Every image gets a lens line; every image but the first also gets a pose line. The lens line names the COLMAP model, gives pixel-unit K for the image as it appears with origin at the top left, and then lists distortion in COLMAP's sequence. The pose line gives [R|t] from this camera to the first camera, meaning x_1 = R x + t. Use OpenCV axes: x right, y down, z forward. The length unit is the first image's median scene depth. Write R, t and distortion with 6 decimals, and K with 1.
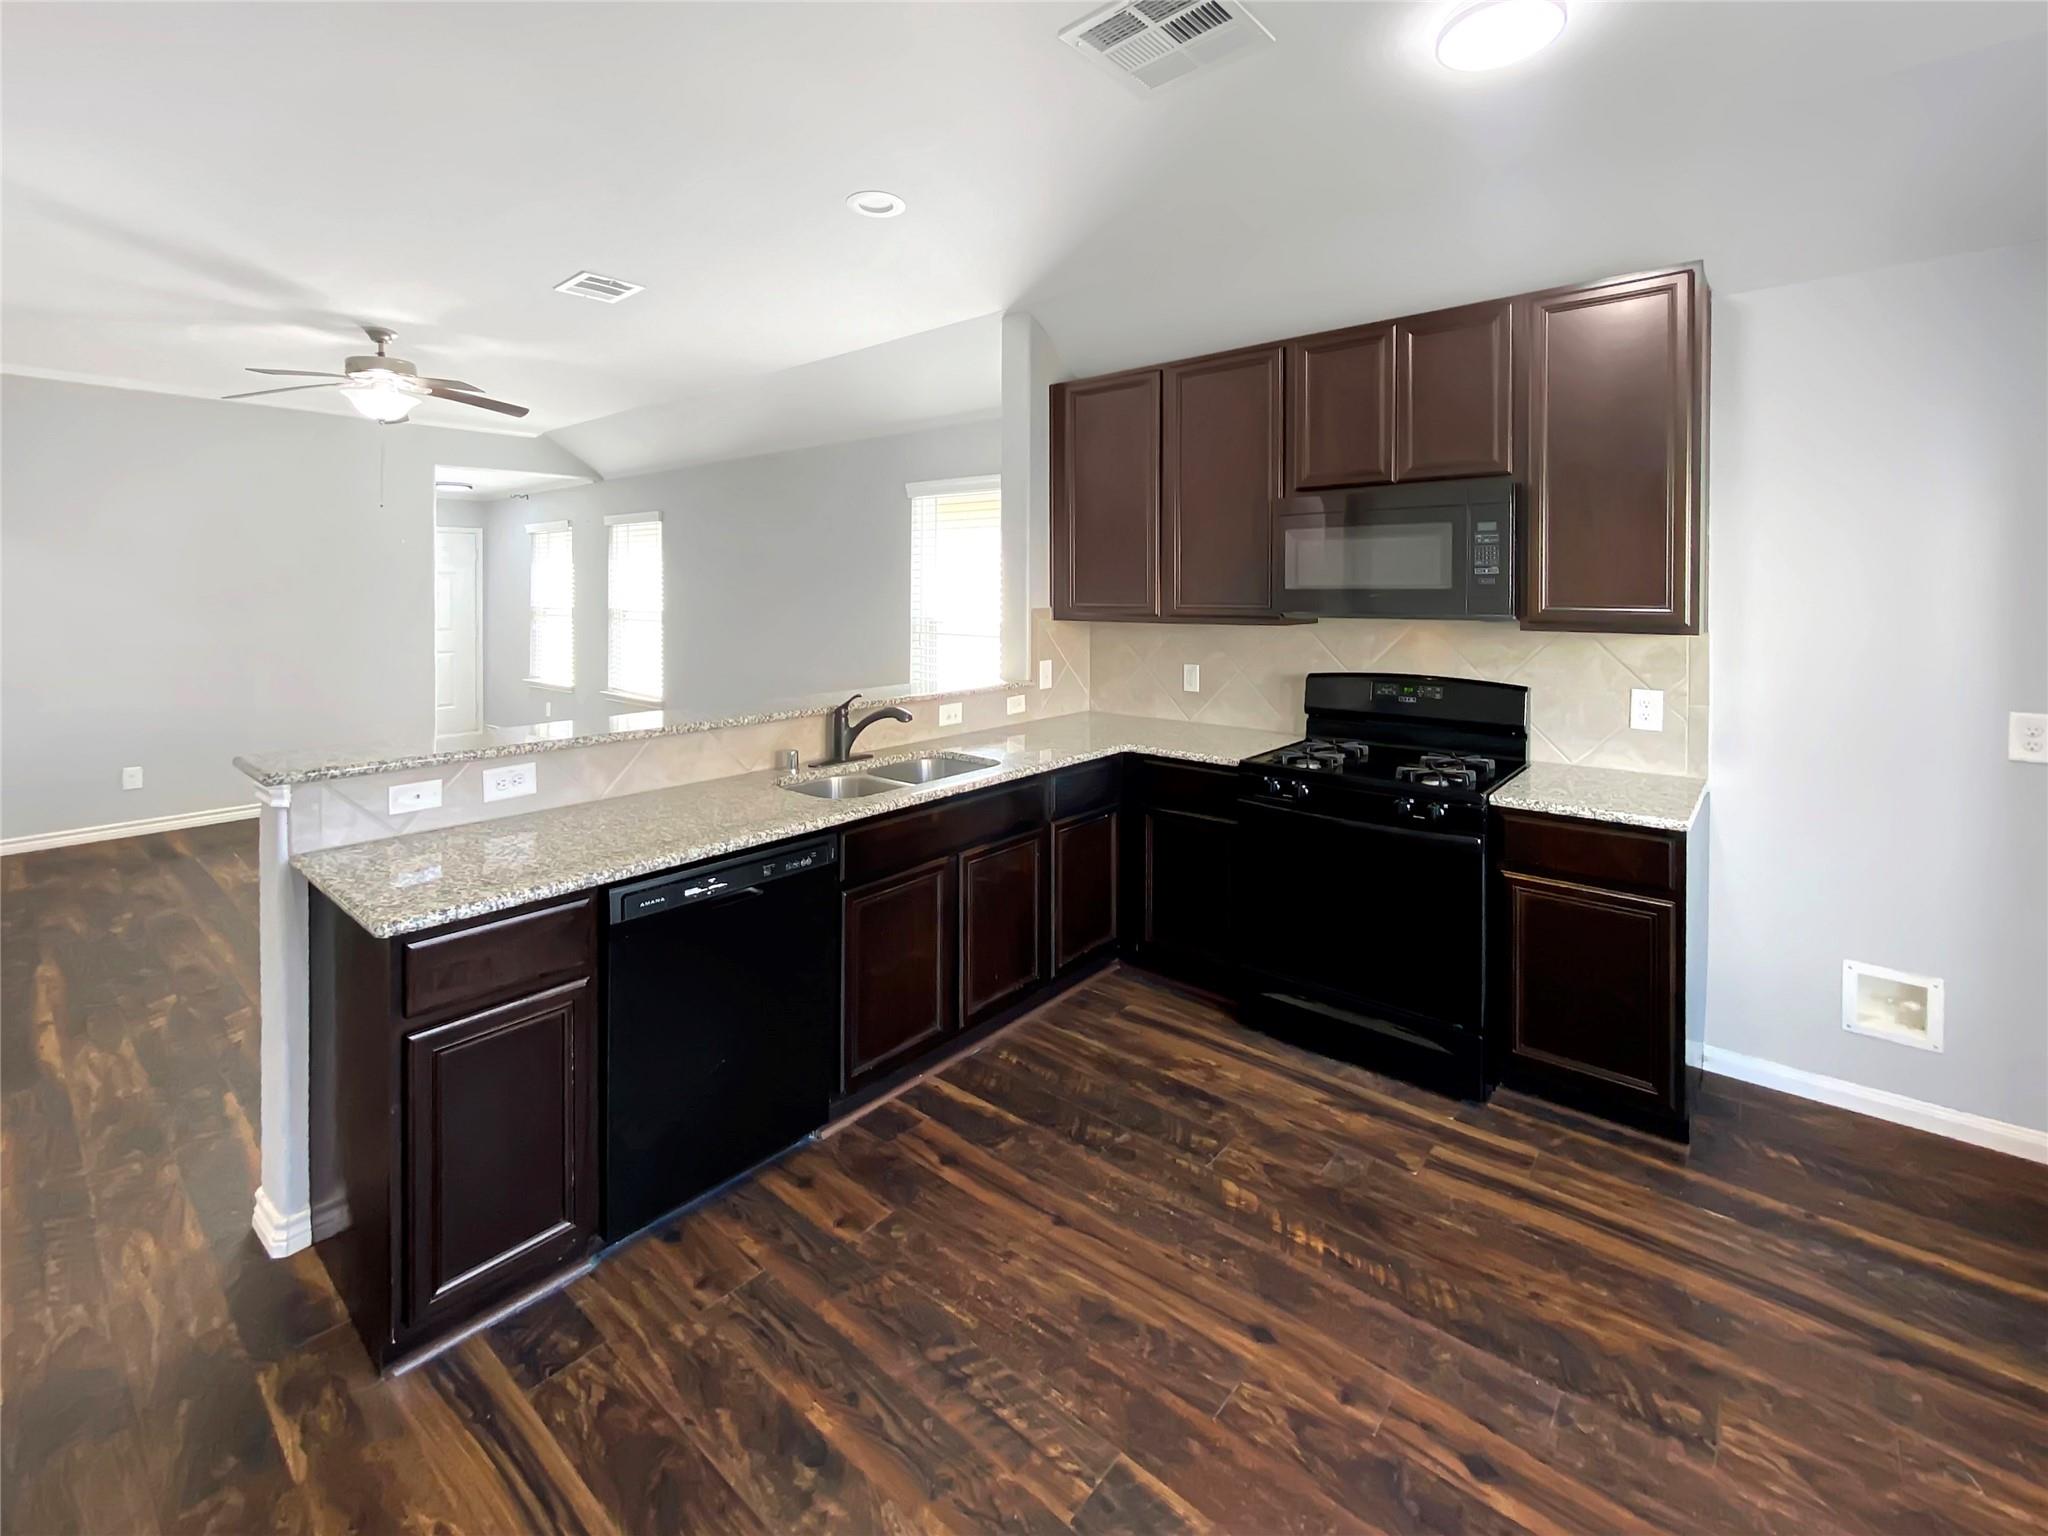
lens RADIAL K [[889.4, 0, 1024.0], [0, 889.4, 768.0], [0, 0, 1]] dist [0.003454, -0.000262]
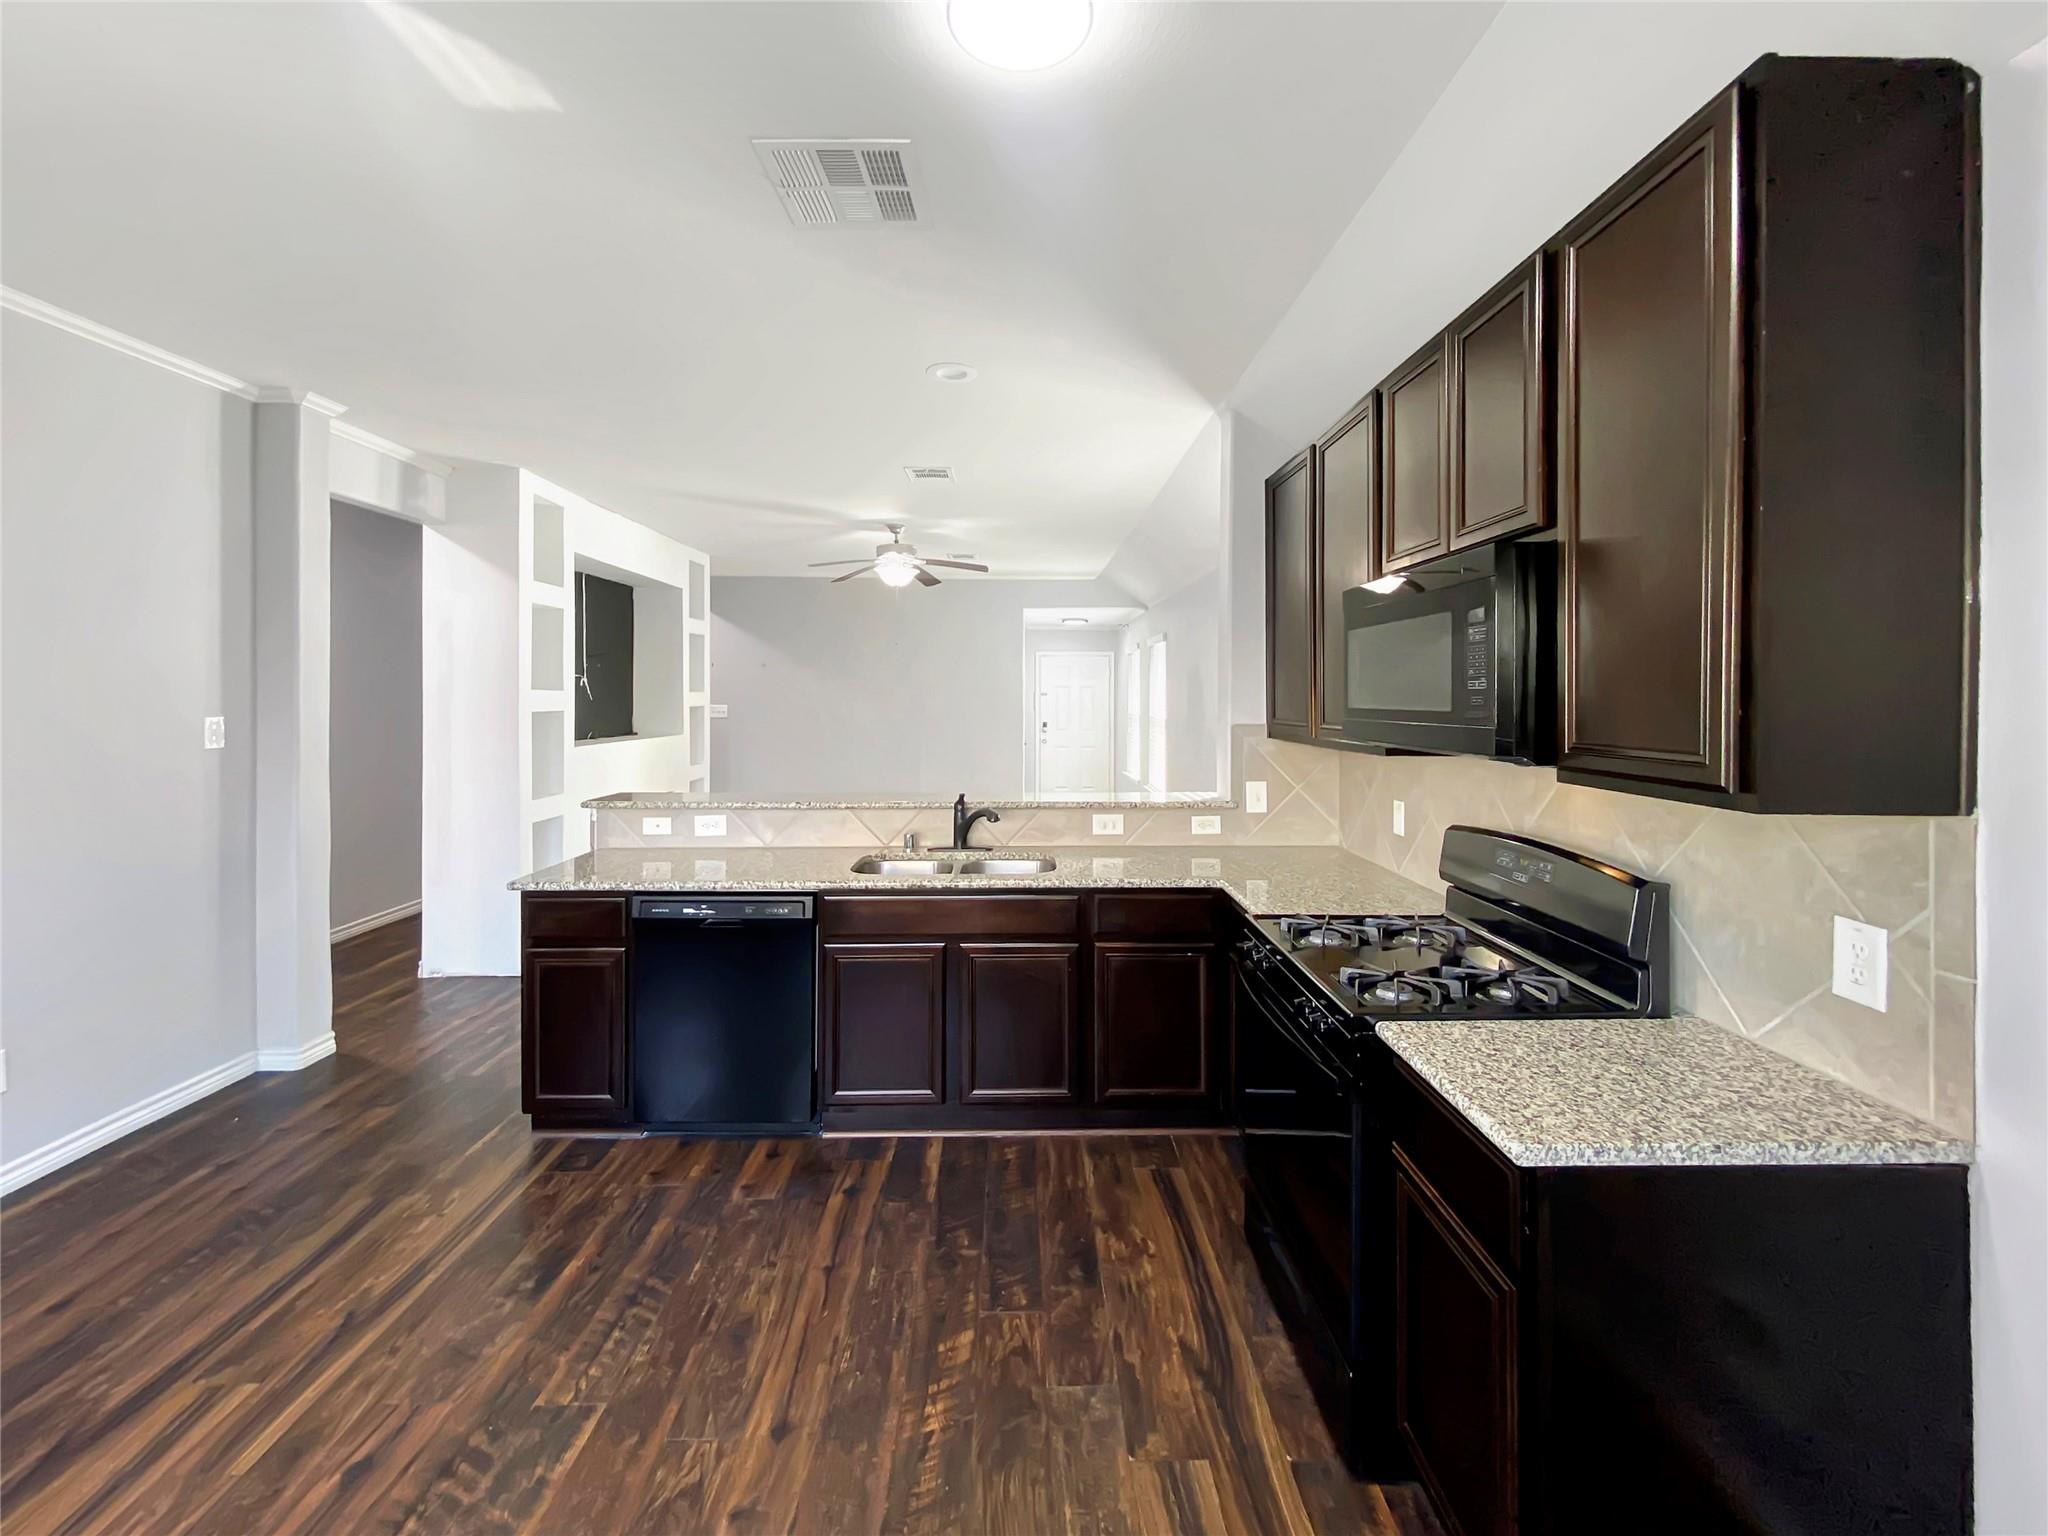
lens RADIAL K [[865.4, 0, 1022.8], [0, 865.4, 852.8], [0, 0, 1]] dist [-0.021249, 0.025461]
pose [[0.655435, 0.138201, -0.742499, 0.858480], [-0.152151, 0.987121, 0.049423, -0.090493], [0.739767, 0.080579, 0.668021, 0.381685]]
